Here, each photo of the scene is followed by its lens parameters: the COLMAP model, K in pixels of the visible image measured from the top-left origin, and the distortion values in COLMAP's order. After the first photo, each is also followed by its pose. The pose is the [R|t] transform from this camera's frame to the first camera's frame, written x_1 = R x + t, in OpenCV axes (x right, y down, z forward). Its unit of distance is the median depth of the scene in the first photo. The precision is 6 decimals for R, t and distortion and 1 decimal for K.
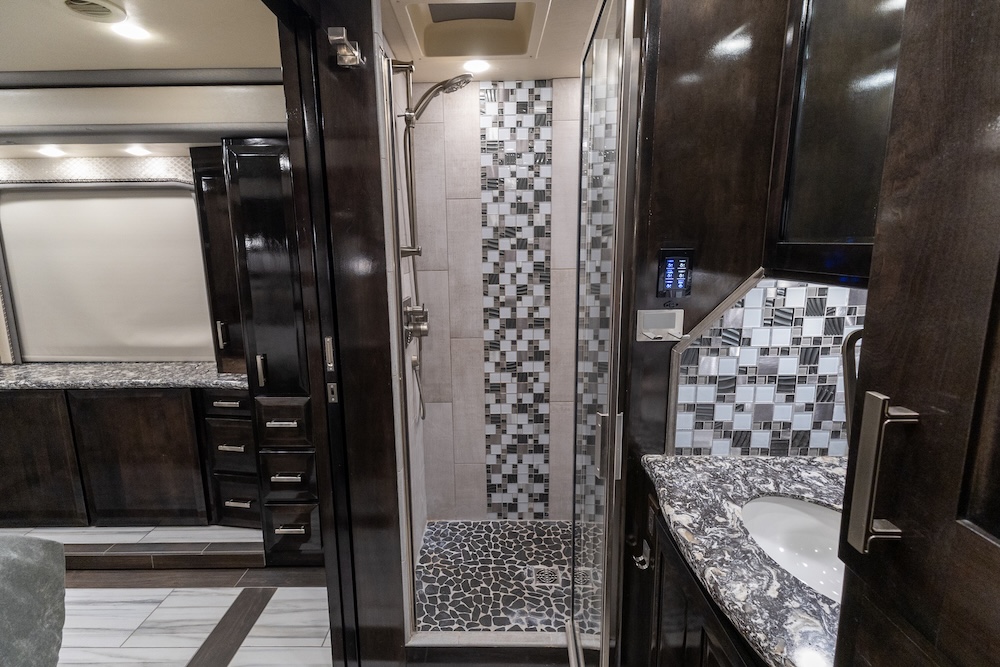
lens RADIAL K [[470.5, 0, 504.2], [0, 470.5, 329.8], [0, 0, 1]] dist [0.020564, -0.000458]
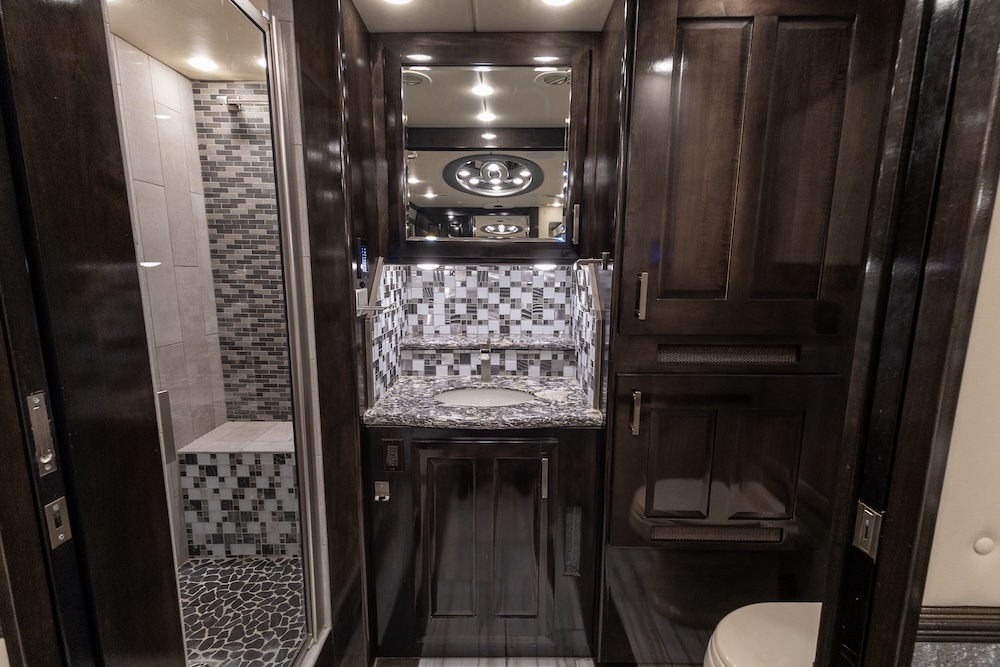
lens RADIAL K [[455.0, 0, 497.7], [0, 455.0, 331.2], [0, 0, 1]] dist [0.020761, -0.000123]
pose [[0.005833, -0.125484, 0.992078, -0.472086], [0.179845, 0.976050, 0.122400, -0.009066], [-0.983678, 0.177706, 0.028261, 0.356309]]
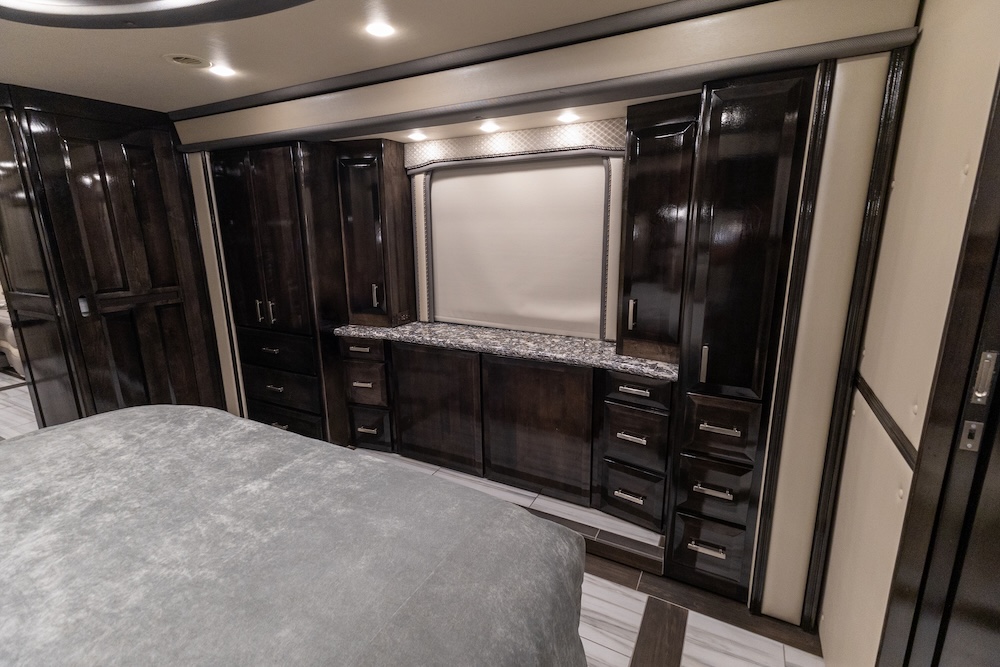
lens RADIAL K [[478.3, 0, 500.0], [0, 478.3, 333.5], [0, 0, 1]] dist [0.057902, 0.000090]
pose [[0.890792, 0.105242, -0.442056, -0.409846], [-0.078199, 0.993801, 0.079018, -0.008082], [0.447632, -0.035820, 0.893500, 0.050133]]
